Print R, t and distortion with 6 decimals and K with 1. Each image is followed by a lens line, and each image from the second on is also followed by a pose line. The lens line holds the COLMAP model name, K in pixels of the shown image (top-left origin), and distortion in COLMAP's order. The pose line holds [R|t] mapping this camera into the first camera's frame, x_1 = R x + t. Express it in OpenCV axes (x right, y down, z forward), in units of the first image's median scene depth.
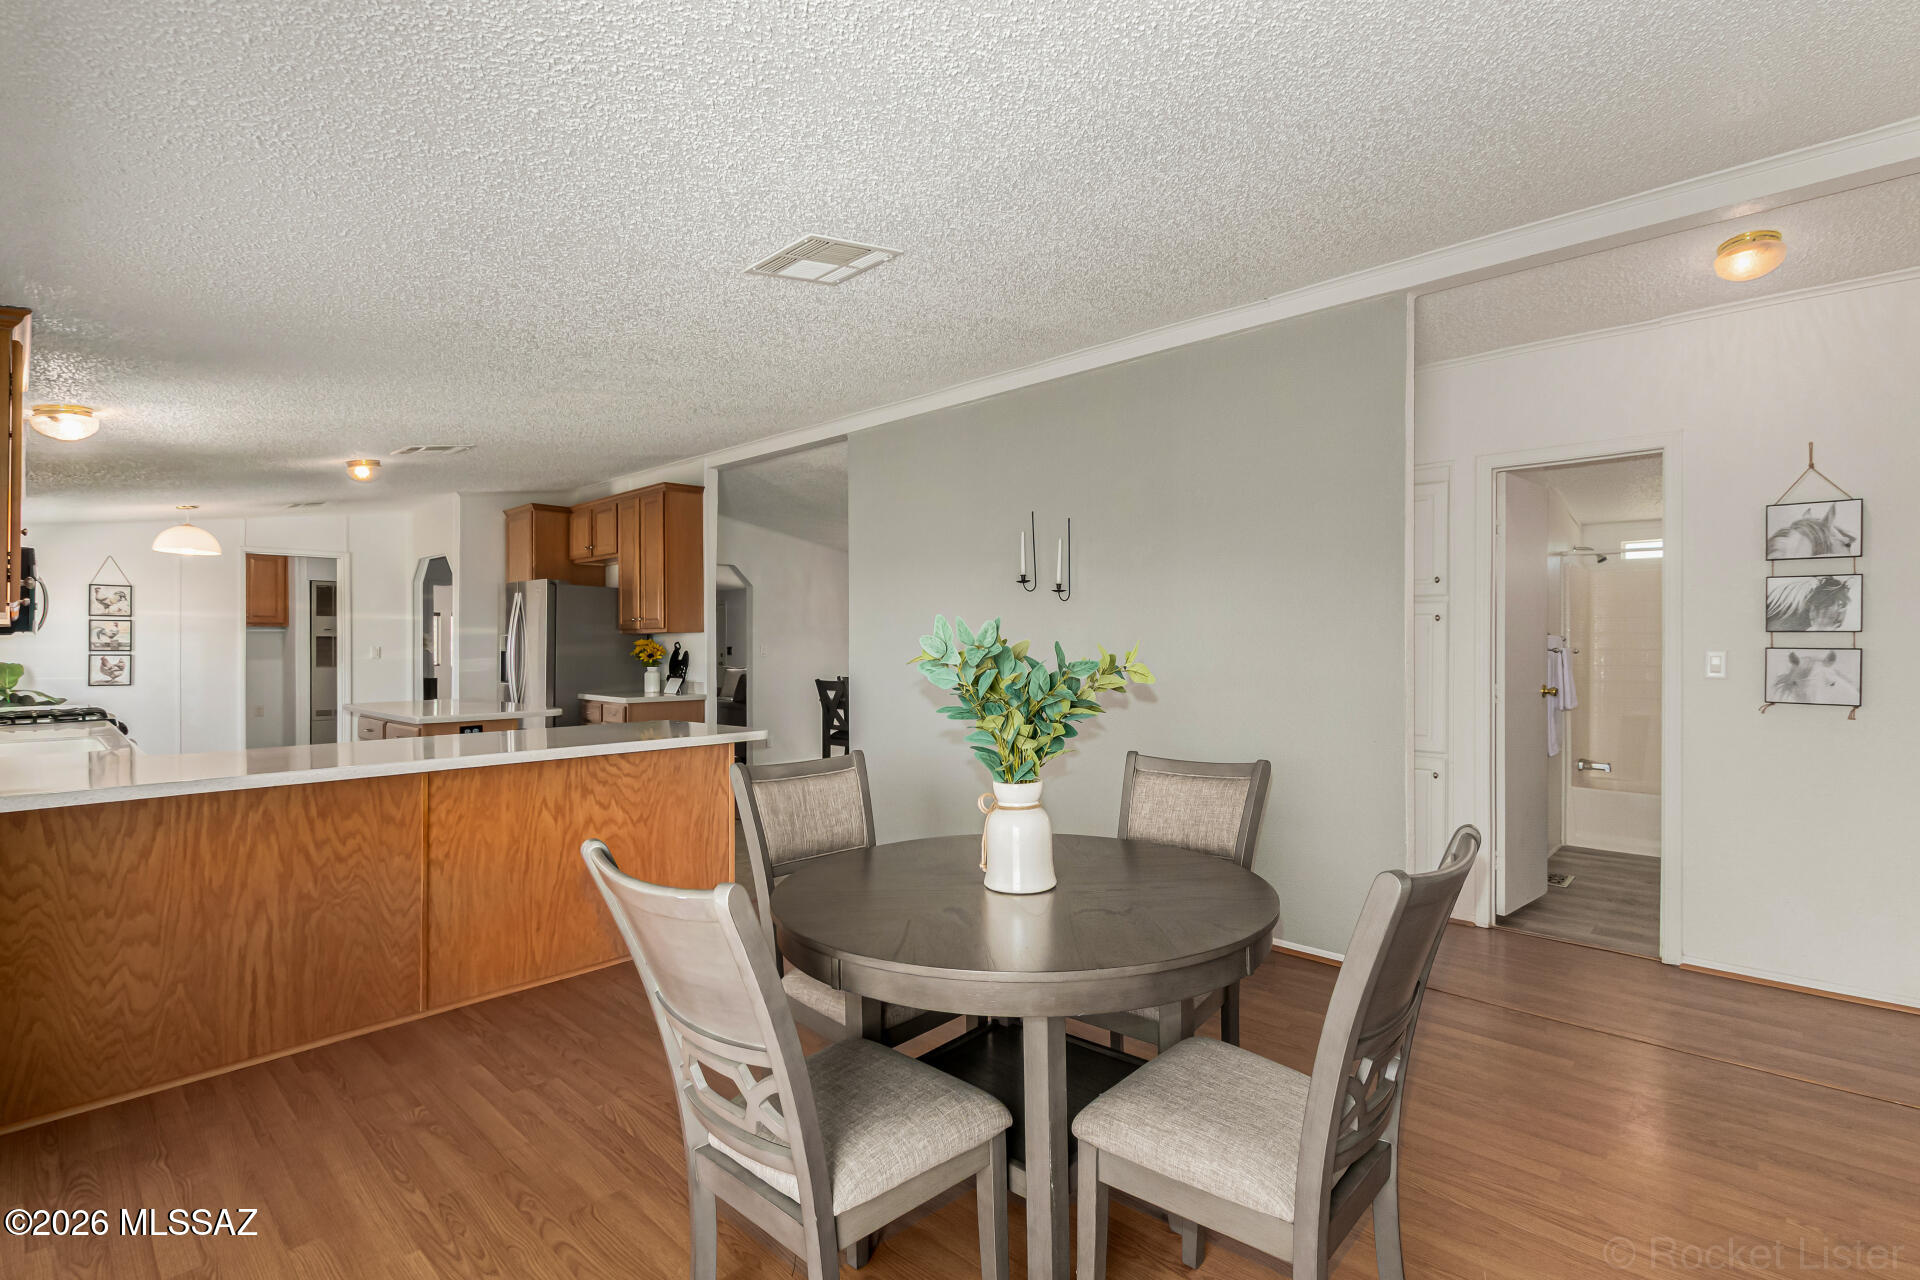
lens RADIAL K [[894.0, 0, 956.3], [0, 894.0, 634.3], [0, 0, 1]] dist [0.002344, -0.000188]
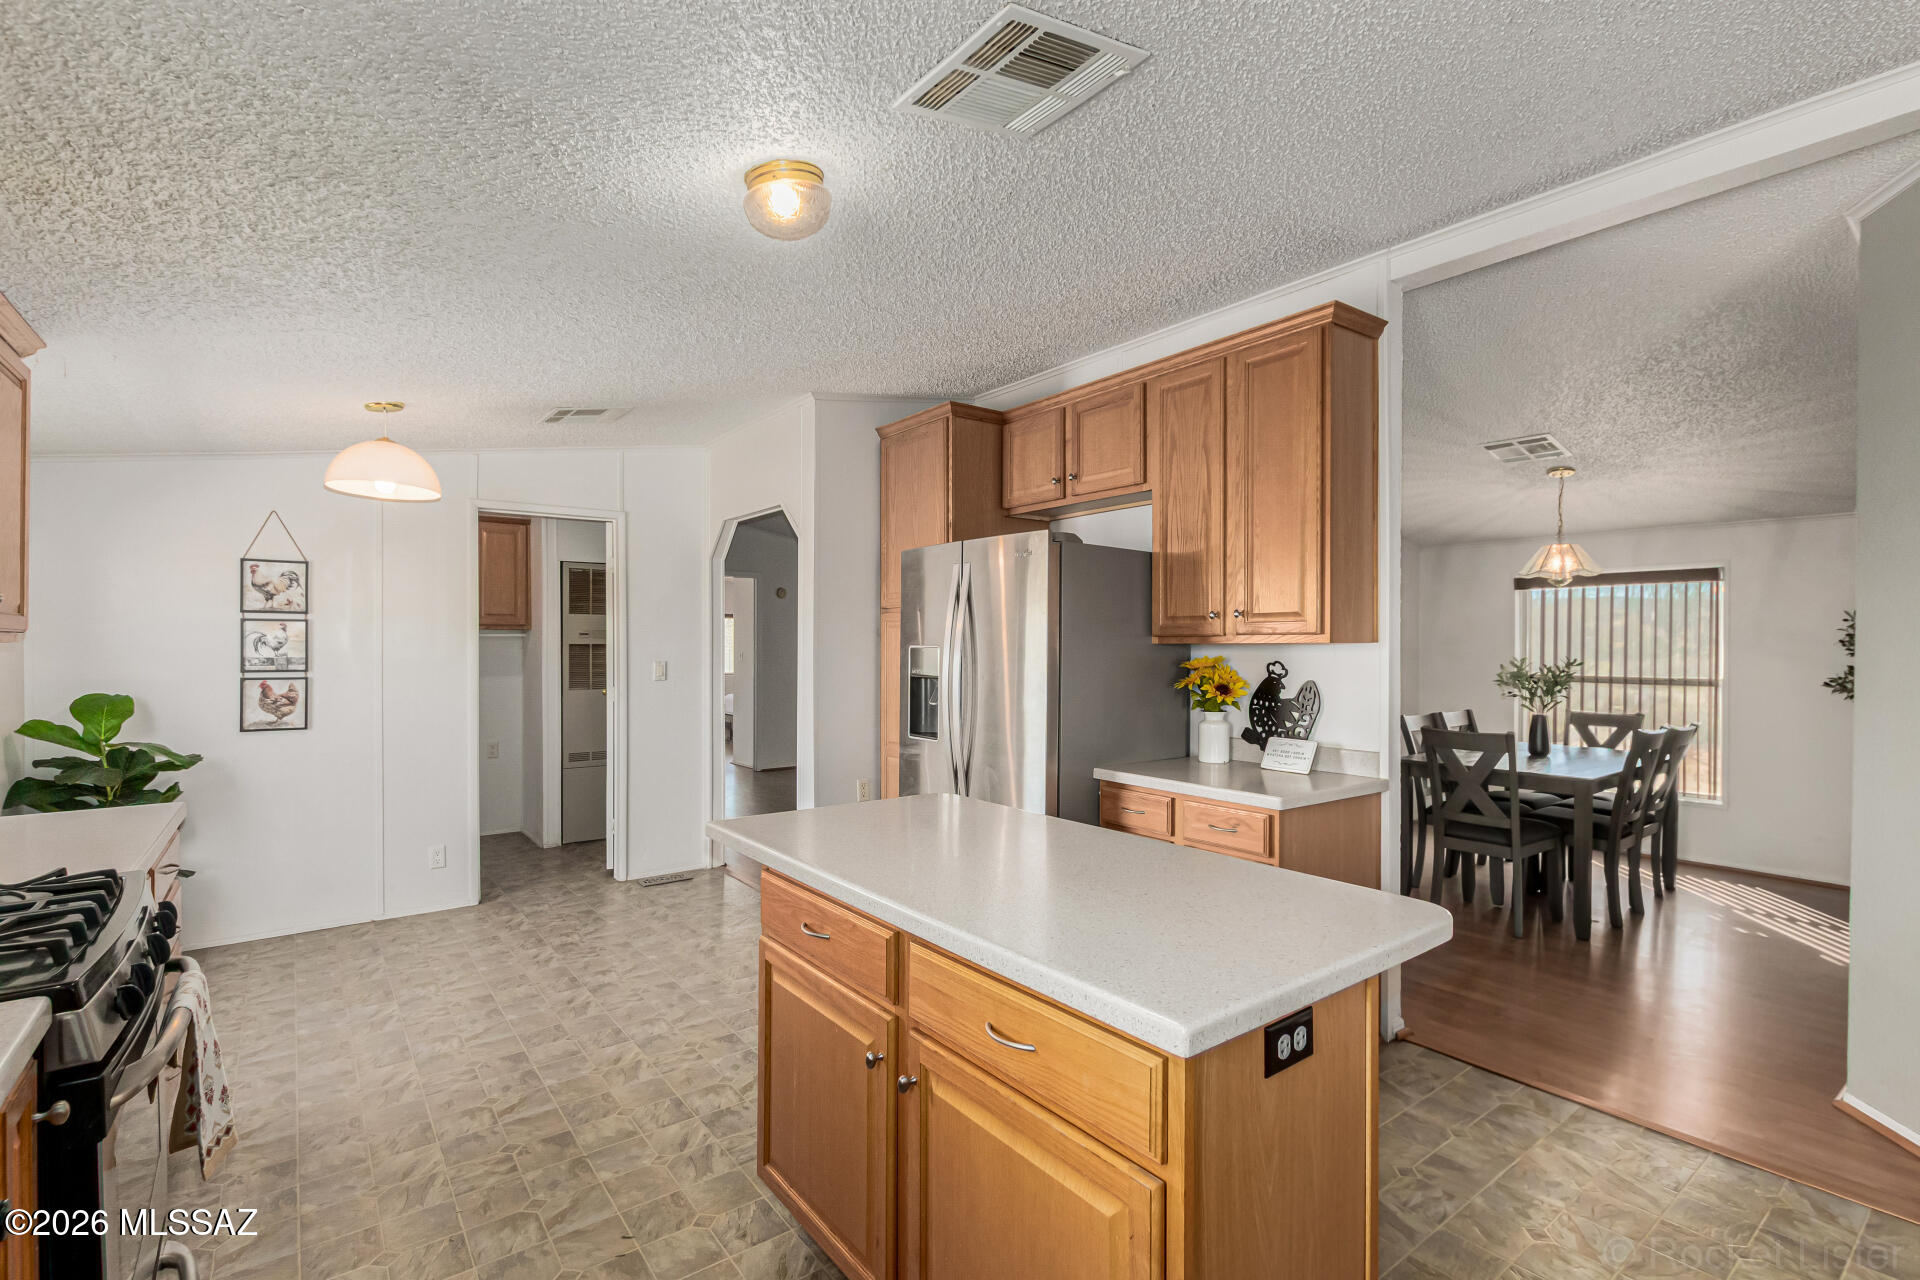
lens RADIAL K [[894.0, 0, 964.0], [0, 894.0, 648.1], [0, 0, 1]] dist [0.002344, -0.000188]
pose [[0.985180, 0.002755, -0.171503, -0.394132], [-0.000121, 0.999882, 0.015365, -0.006091], [0.171525, -0.015116, 0.985064, 0.493907]]
